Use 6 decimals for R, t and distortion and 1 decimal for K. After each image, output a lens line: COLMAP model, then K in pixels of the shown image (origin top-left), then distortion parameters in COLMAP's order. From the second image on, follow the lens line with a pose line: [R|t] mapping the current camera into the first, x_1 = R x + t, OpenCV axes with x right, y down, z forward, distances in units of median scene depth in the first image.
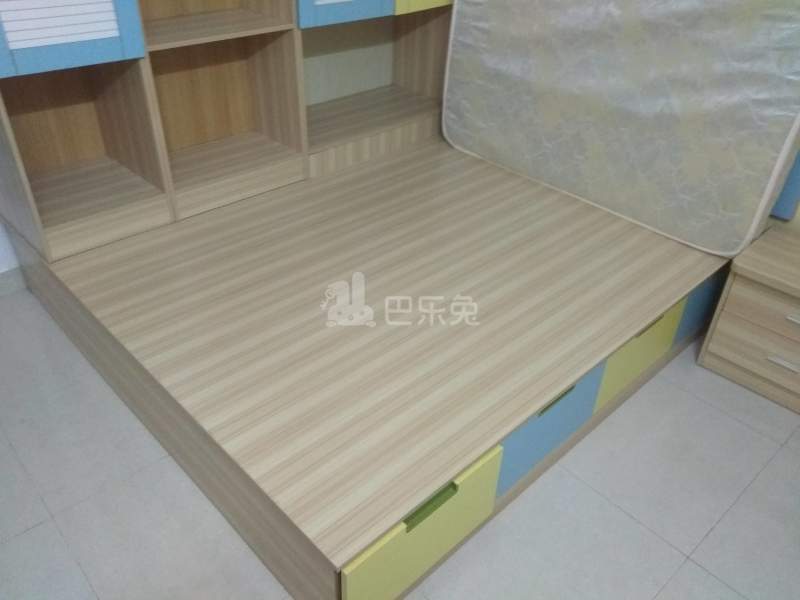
lens RADIAL K [[659.9, 0, 400.0], [0, 659.9, 300.0], [0, 0, 1]] dist [0.112262, -0.197699]
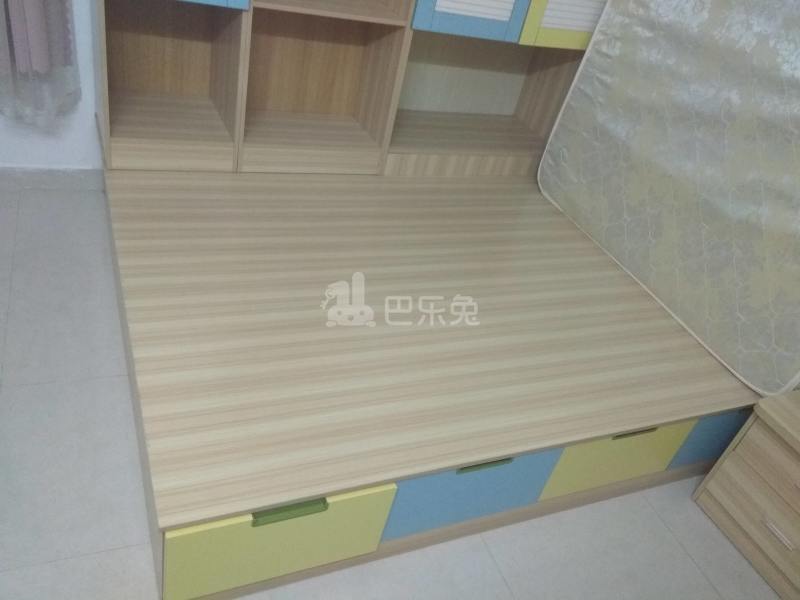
lens RADIAL K [[651.8, 0, 401.6], [0, 651.8, 302.8], [0, 0, 1]] dist [0.106650, -0.170249]
pose [[0.921373, 0.338907, -0.190297, 0.159928], [-0.344066, 0.938925, 0.006283, -0.019549], [0.180804, 0.059685, 0.981706, 0.047607]]
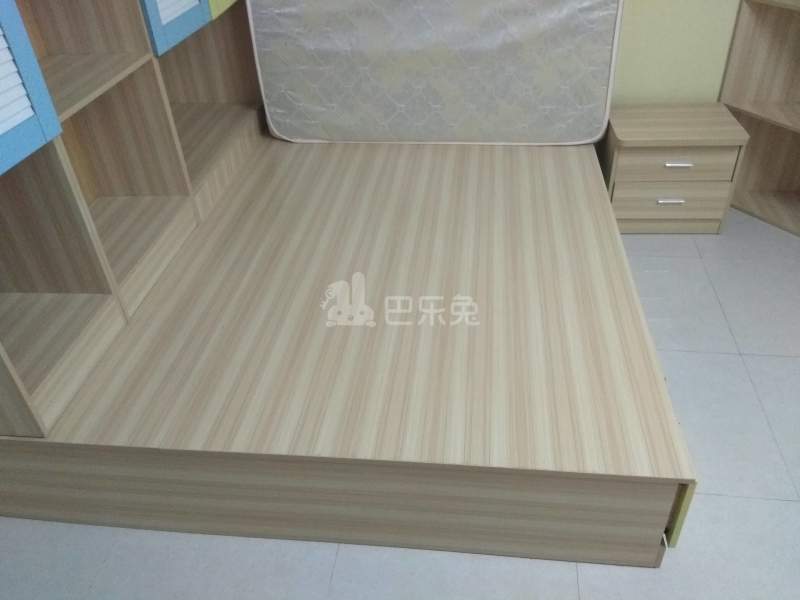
lens RADIAL K [[659.9, 0, 400.0], [0, 659.9, 300.0], [0, 0, 1]] dist [0.112262, -0.197699]
pose [[0.767748, -0.431676, 0.473517, -0.442224], [0.422040, 0.896736, 0.133213, -0.107386], [-0.482125, 0.097569, 0.870653, 0.131961]]
